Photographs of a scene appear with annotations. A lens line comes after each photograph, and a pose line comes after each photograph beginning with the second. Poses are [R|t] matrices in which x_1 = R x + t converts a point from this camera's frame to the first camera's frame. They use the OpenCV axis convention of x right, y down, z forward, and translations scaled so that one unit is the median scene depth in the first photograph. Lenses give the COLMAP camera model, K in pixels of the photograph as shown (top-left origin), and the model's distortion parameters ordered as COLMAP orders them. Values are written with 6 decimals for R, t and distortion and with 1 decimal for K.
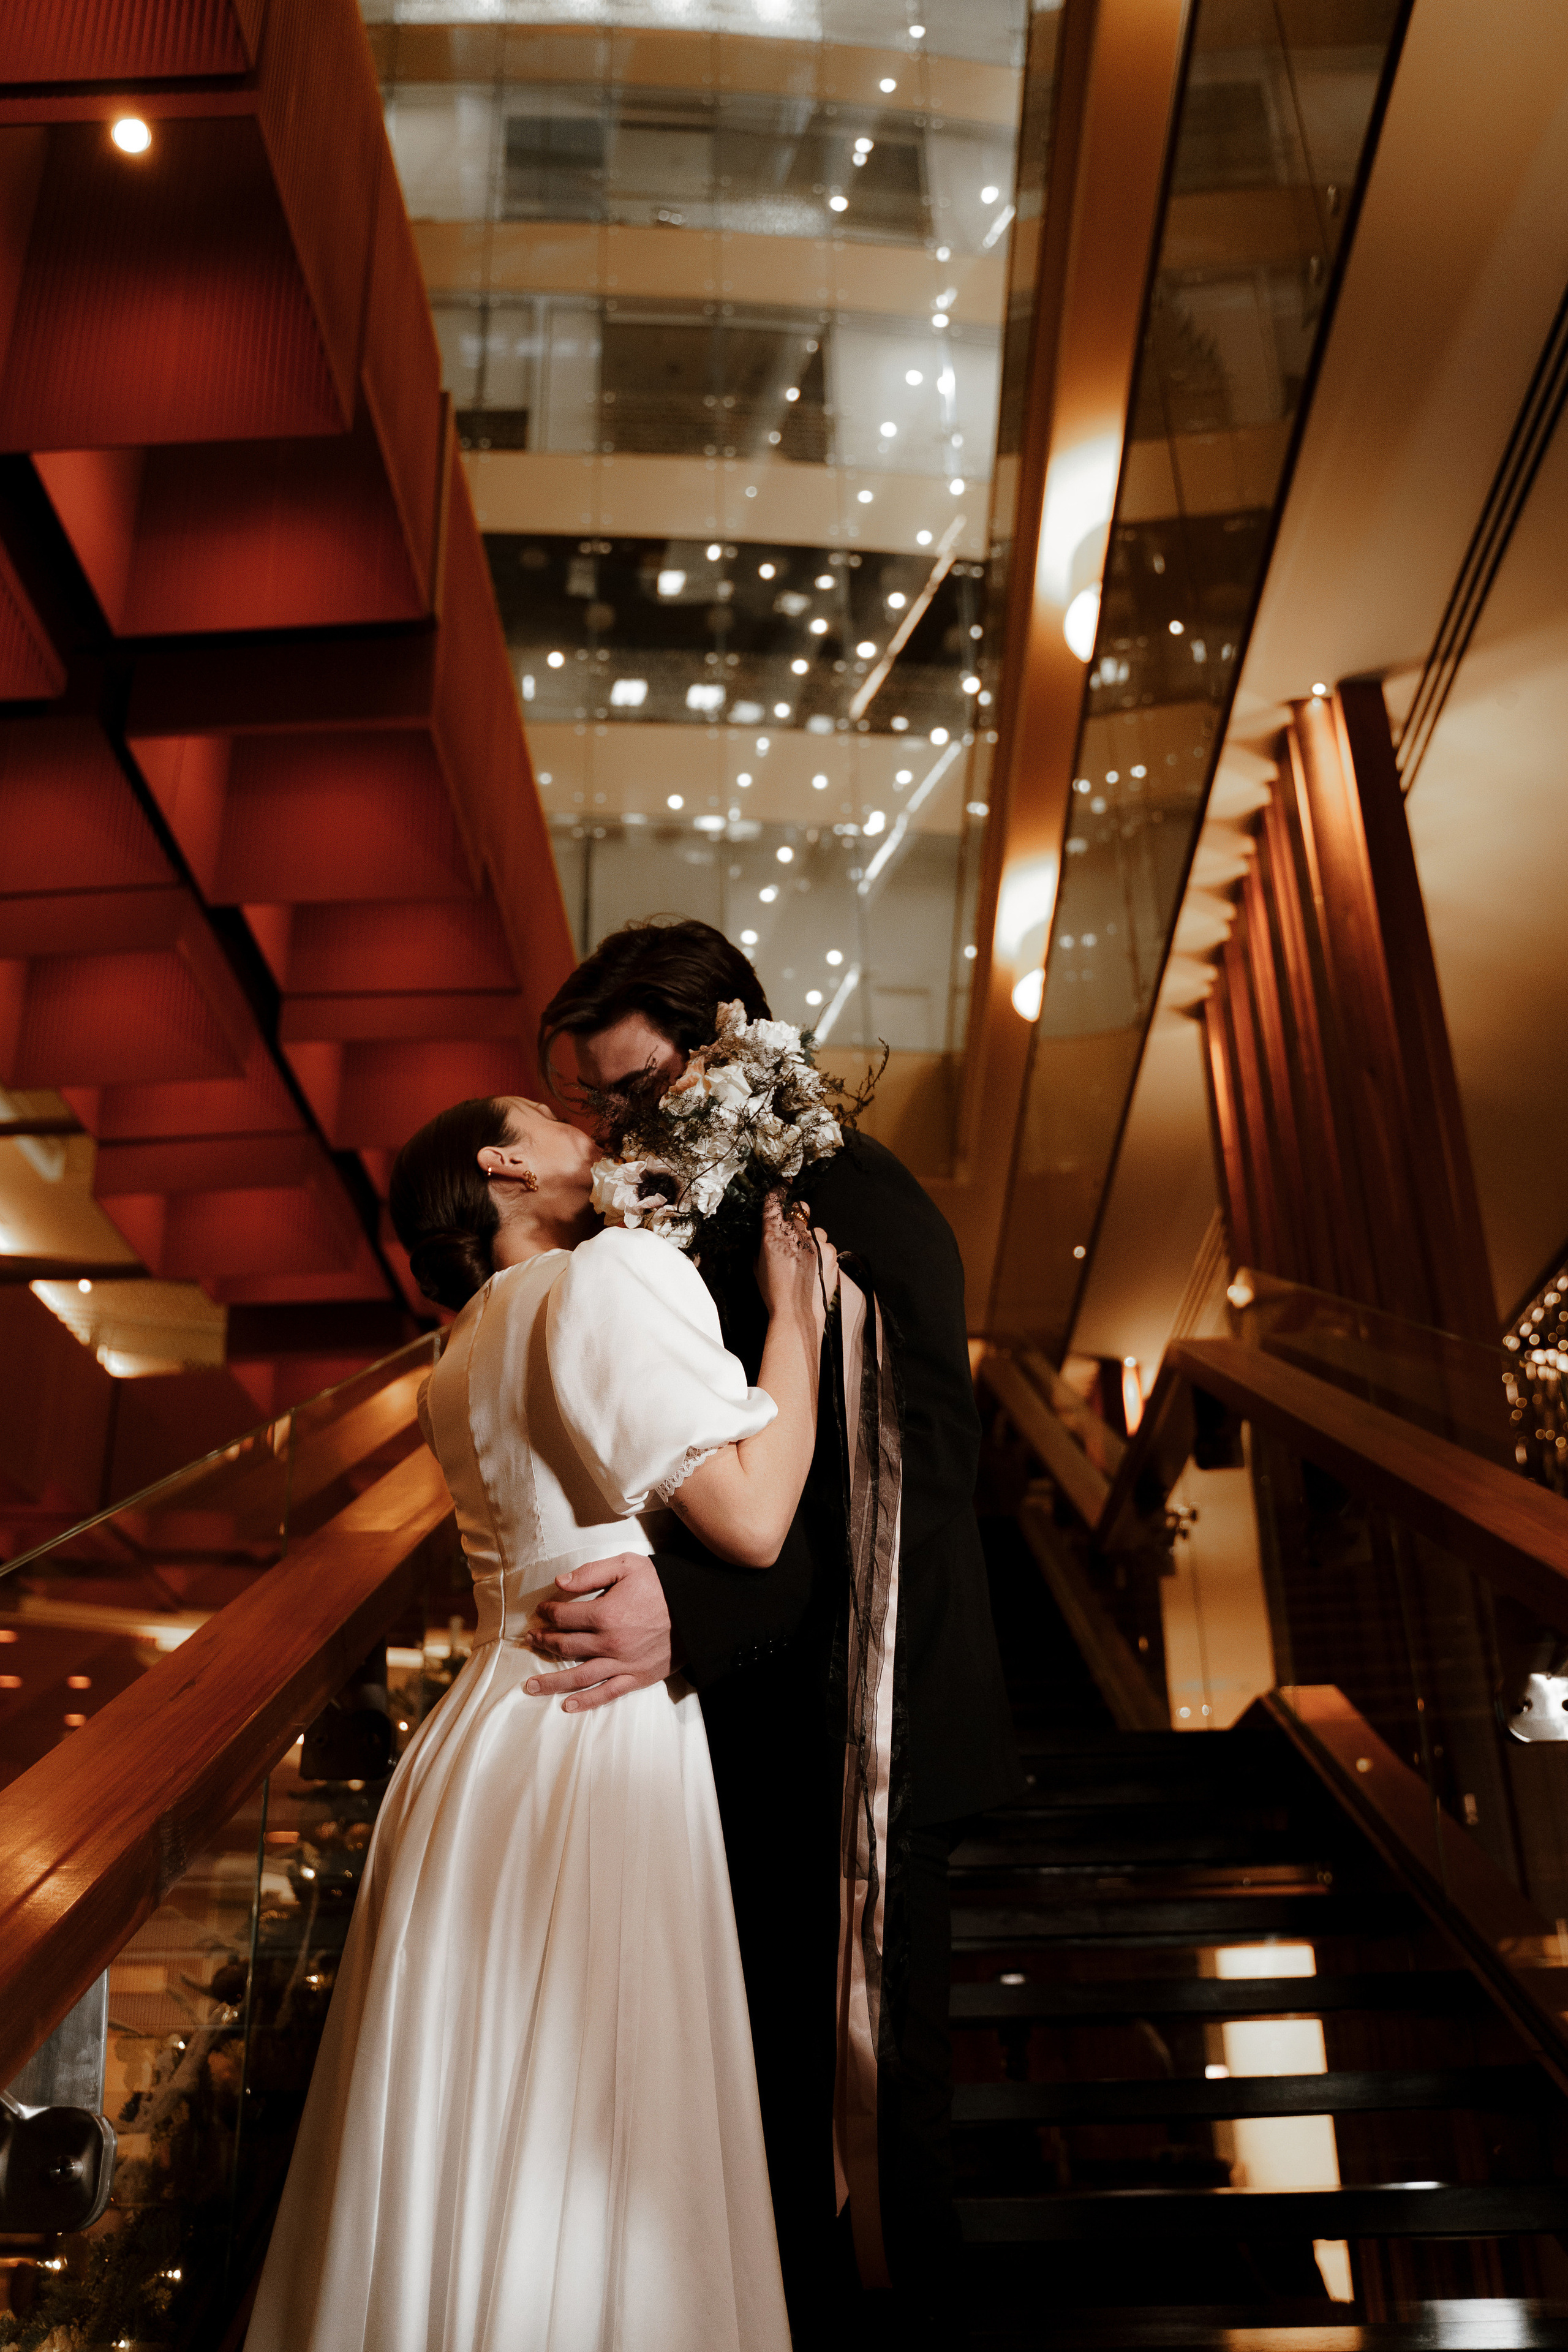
lens RADIAL K [[2073.0, 0, 766.2], [0, 2073.0, 1160.6], [0, 0, 1]] dist [-0.069854, -0.003588]
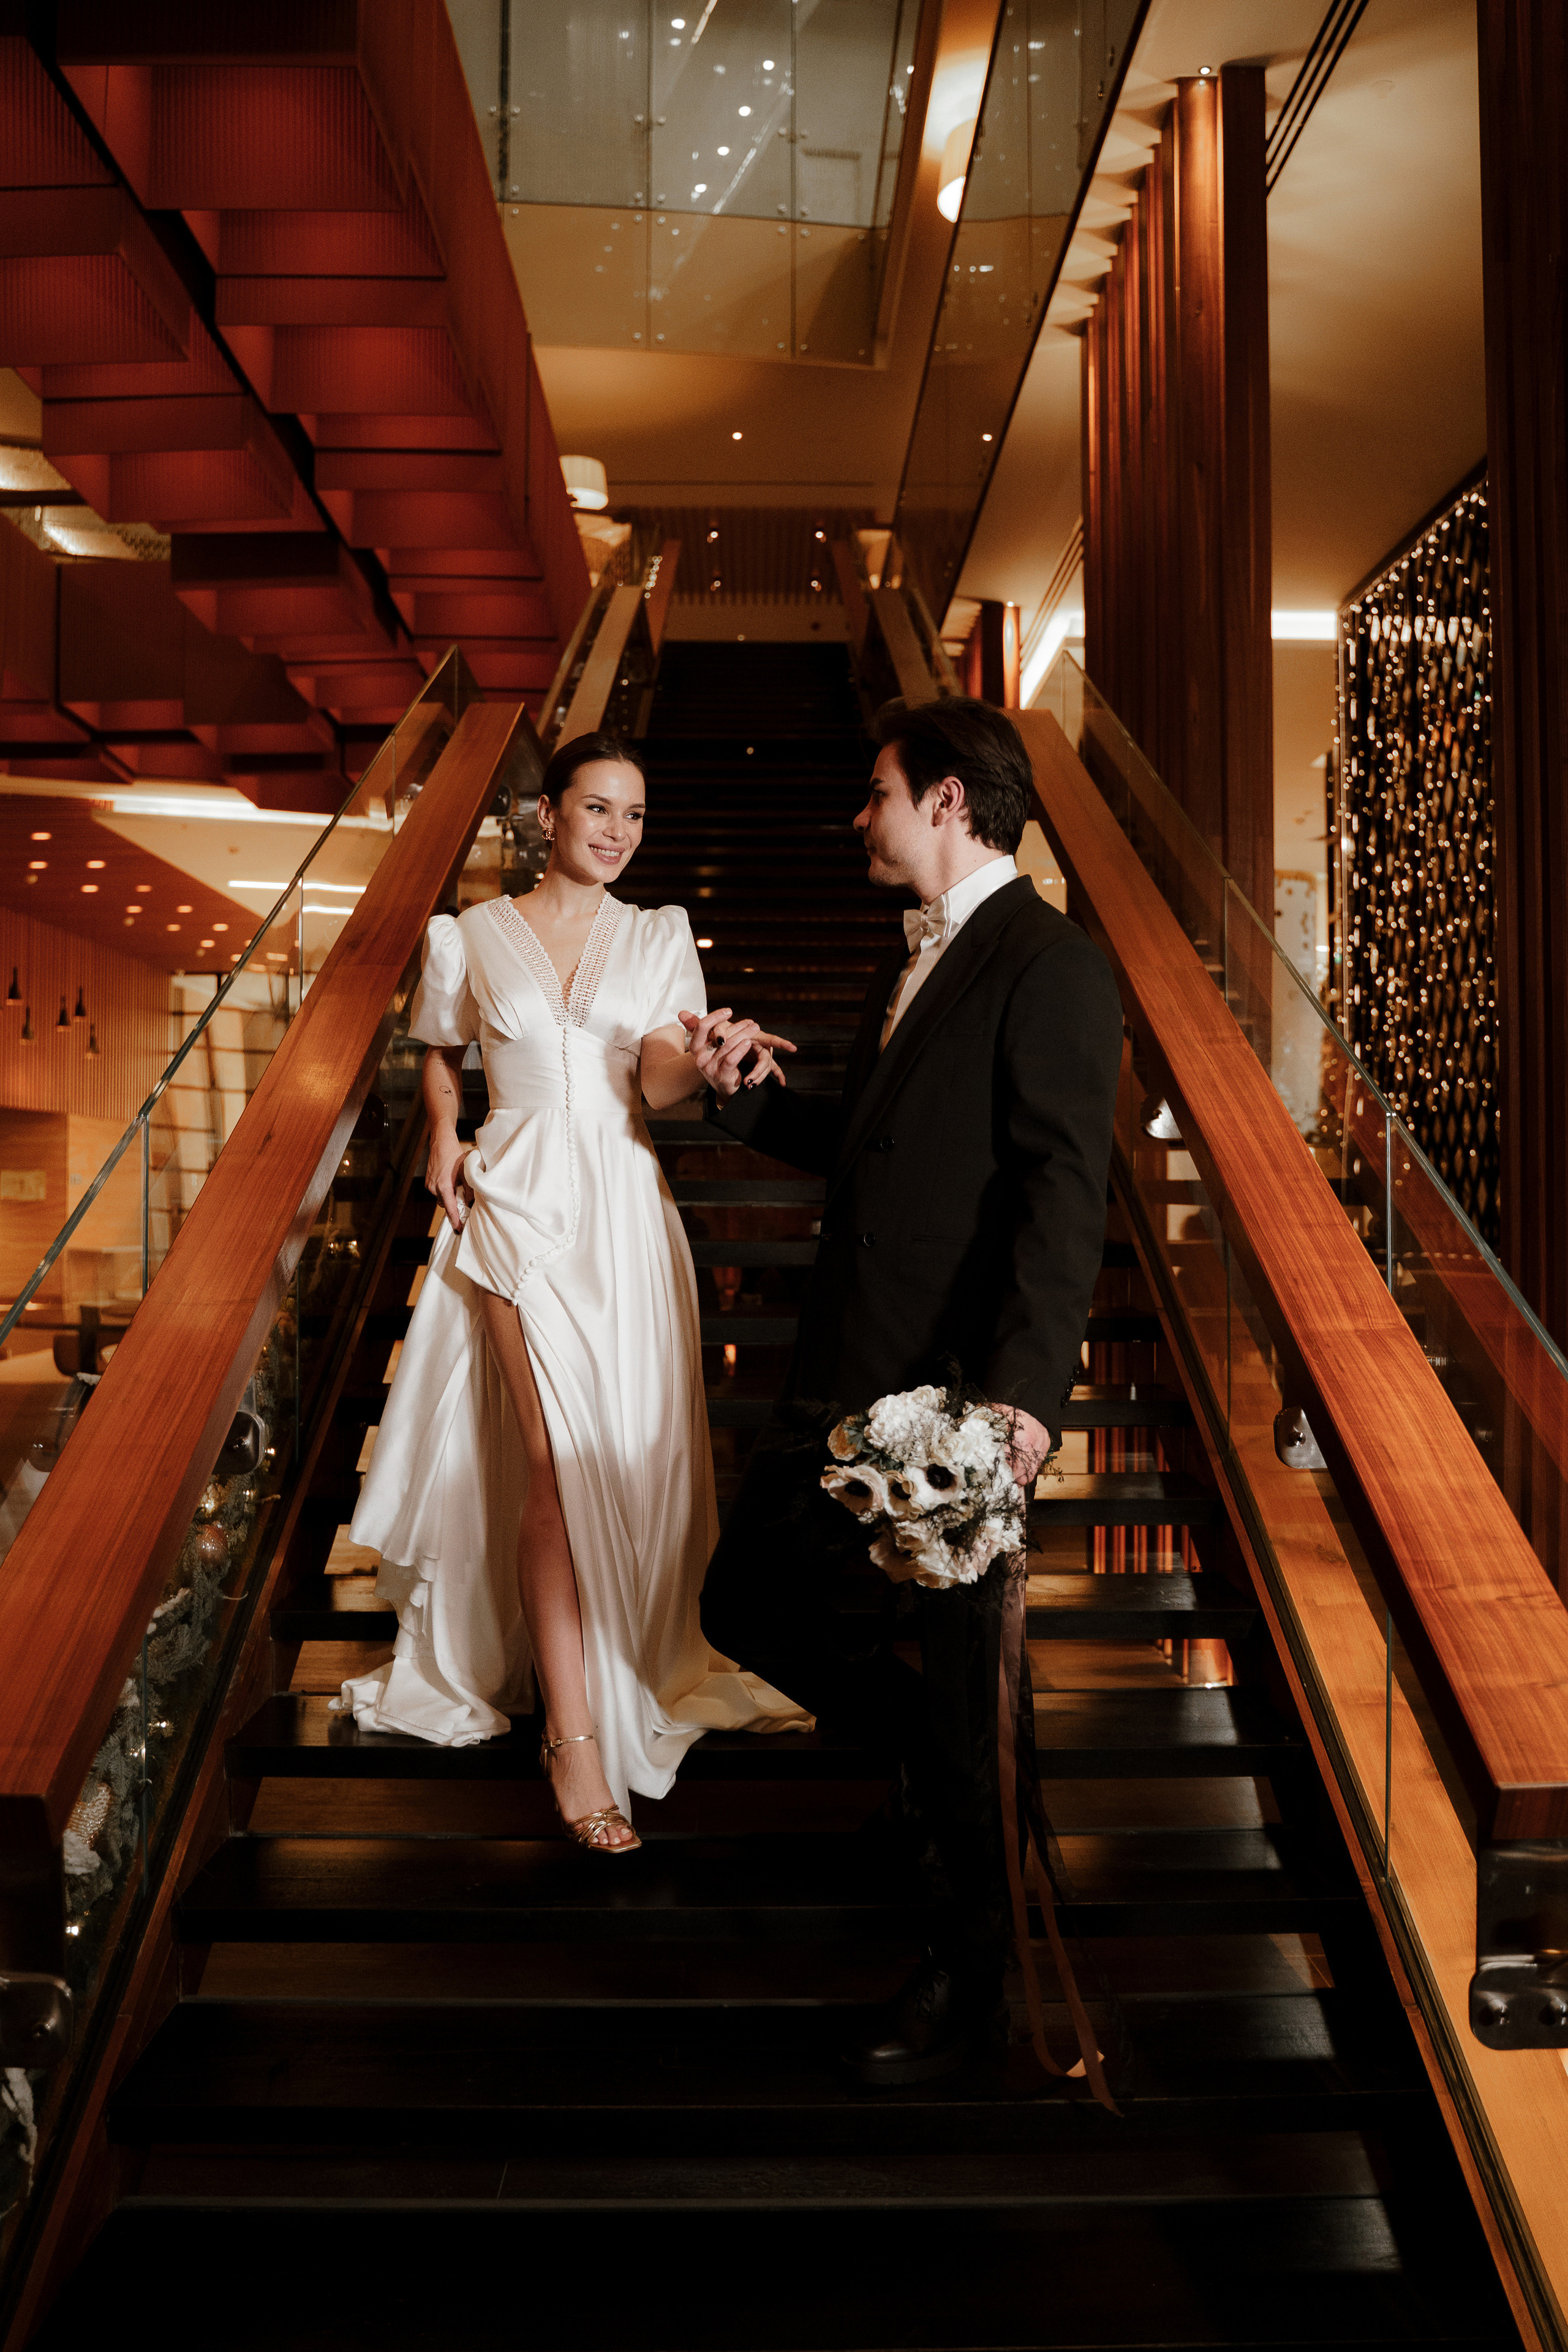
lens RADIAL K [[1959.1, 0, 782.6], [0, 1959.1, 1186.7], [0, 0, 1]] dist [-0.070569, 0.025870]
pose [[0.998084, 0.022014, 0.057830, 0.007187], [-0.044287, 0.906843, 0.419136, -0.094476], [-0.043216, -0.420894, 0.906080, -0.102746]]
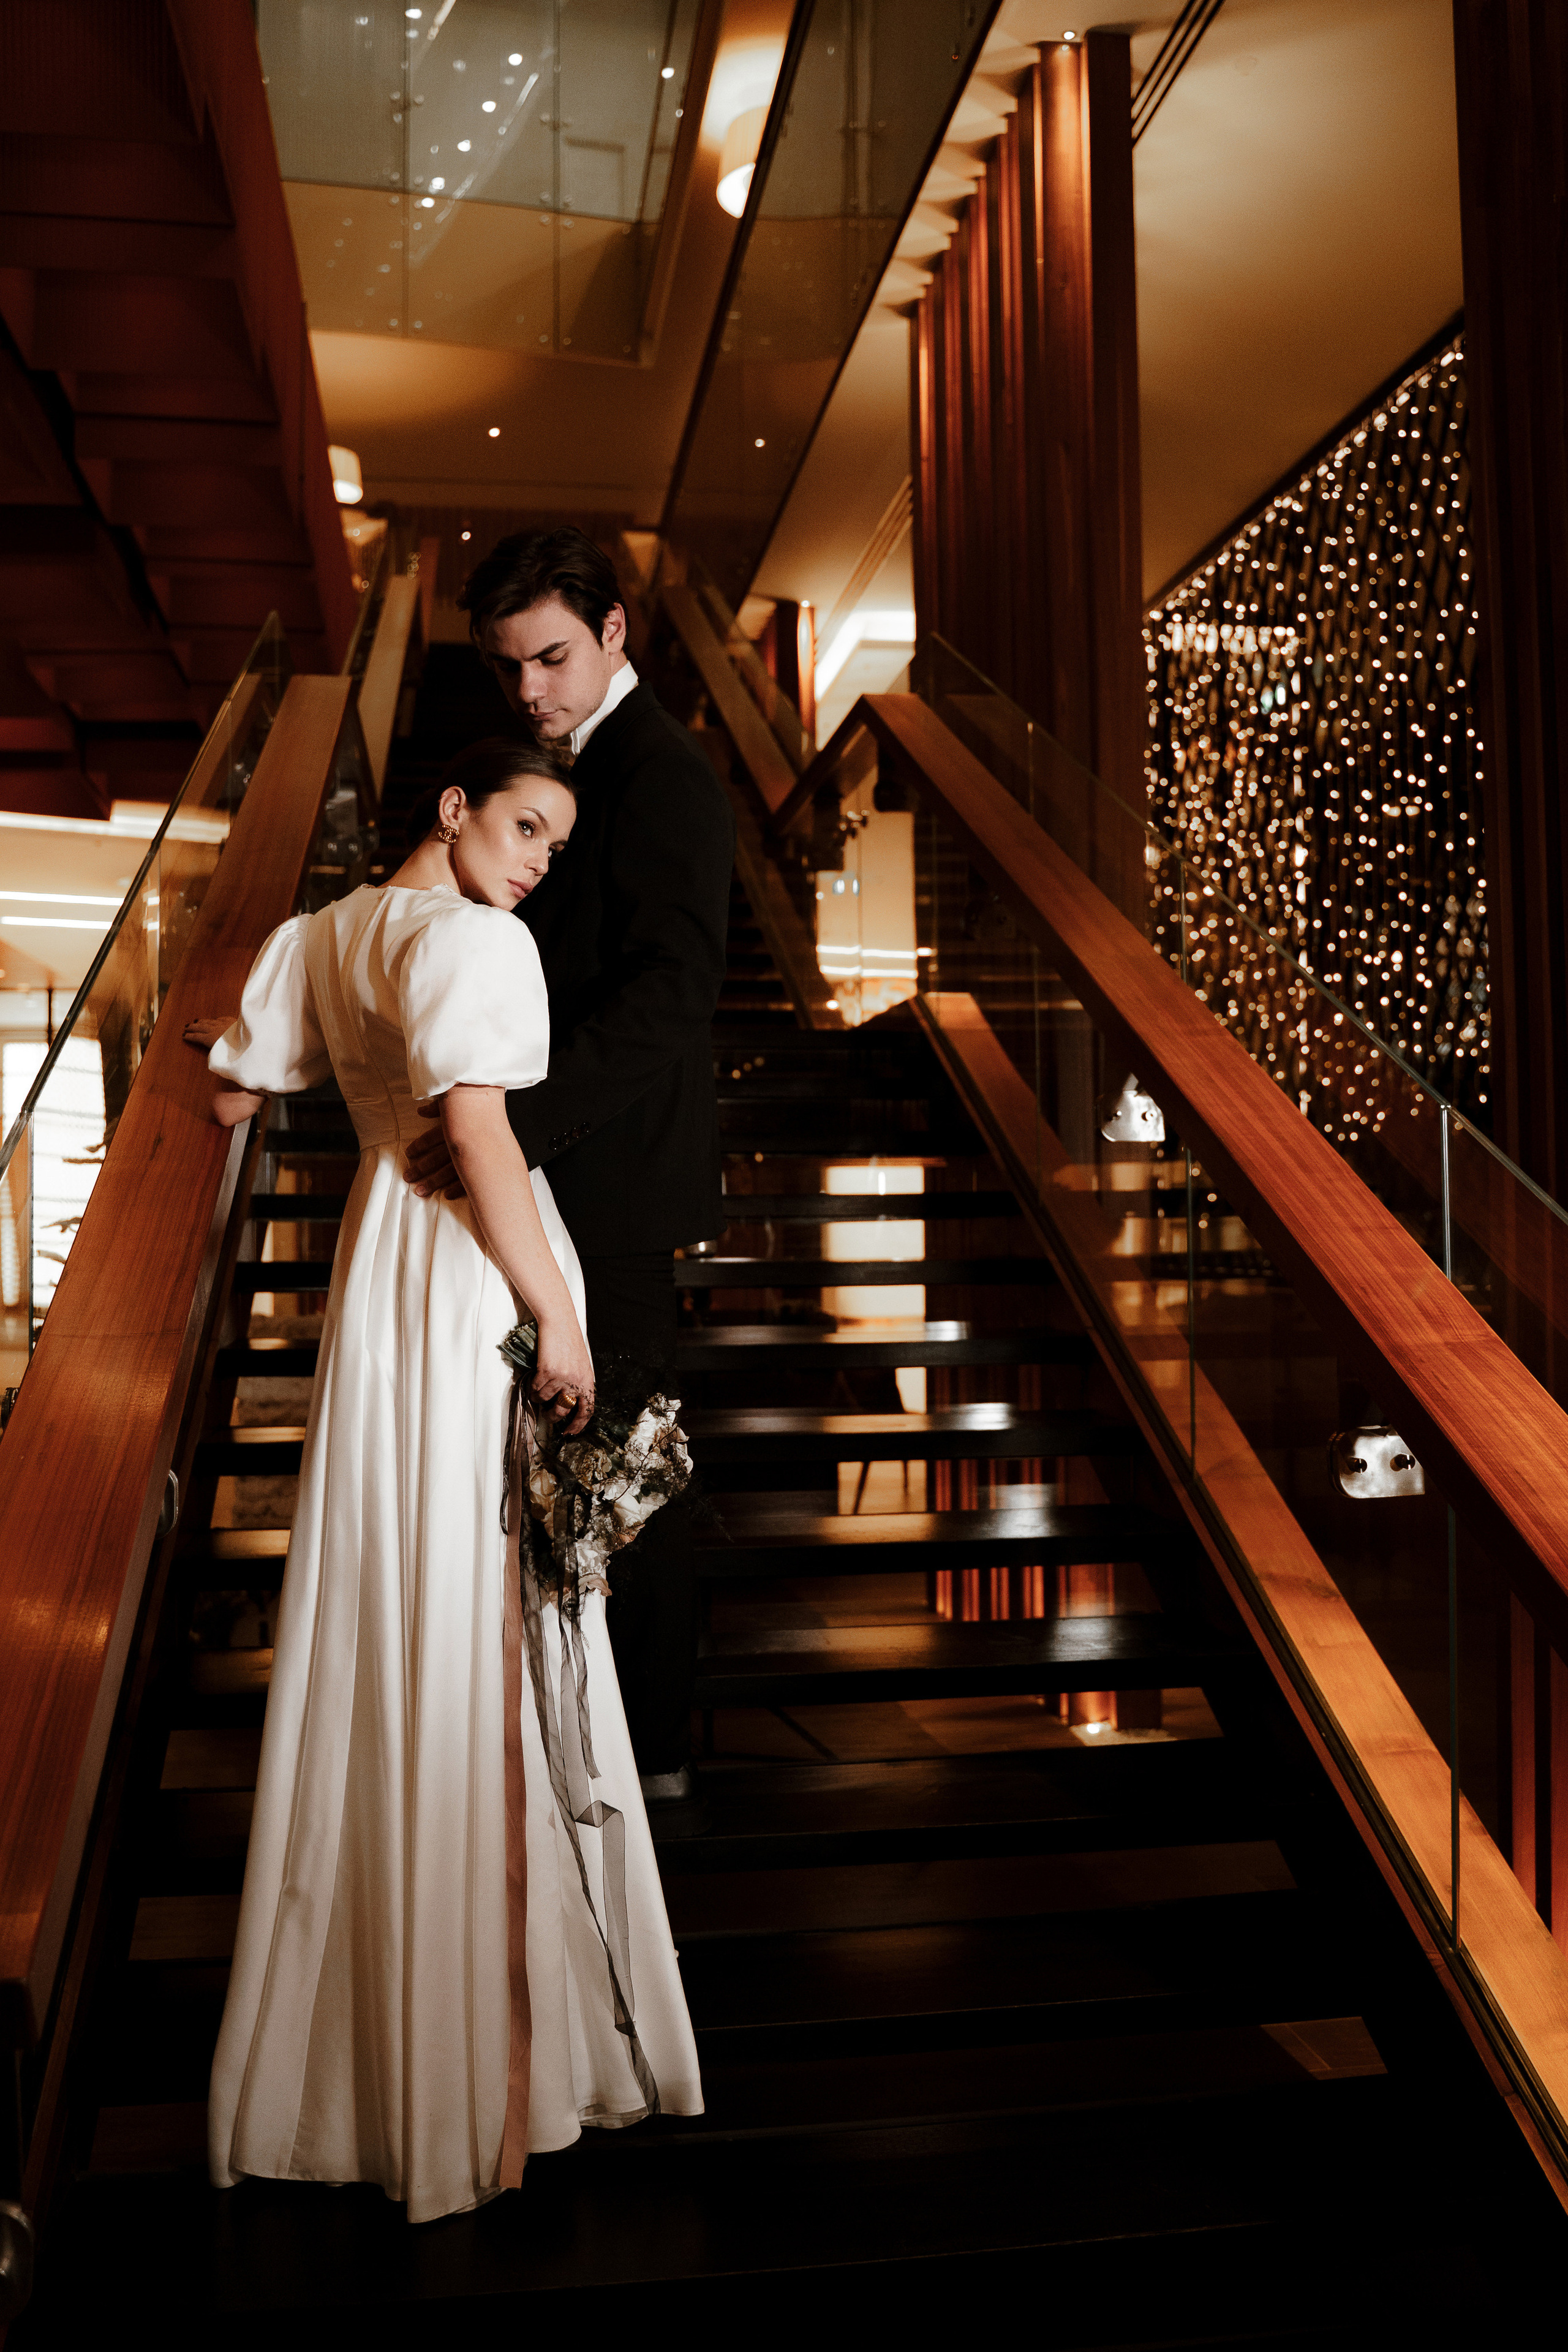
lens RADIAL K [[2009.8, 0, 785.6], [0, 2009.8, 1172.7], [0, 0, 1]] dist [-0.066076, 0.027137]
pose [[0.982986, 0.015352, 0.183036, -0.031352], [-0.087560, 0.915155, 0.393477, -0.072782], [-0.161466, -0.402809, 0.900929, -0.065087]]
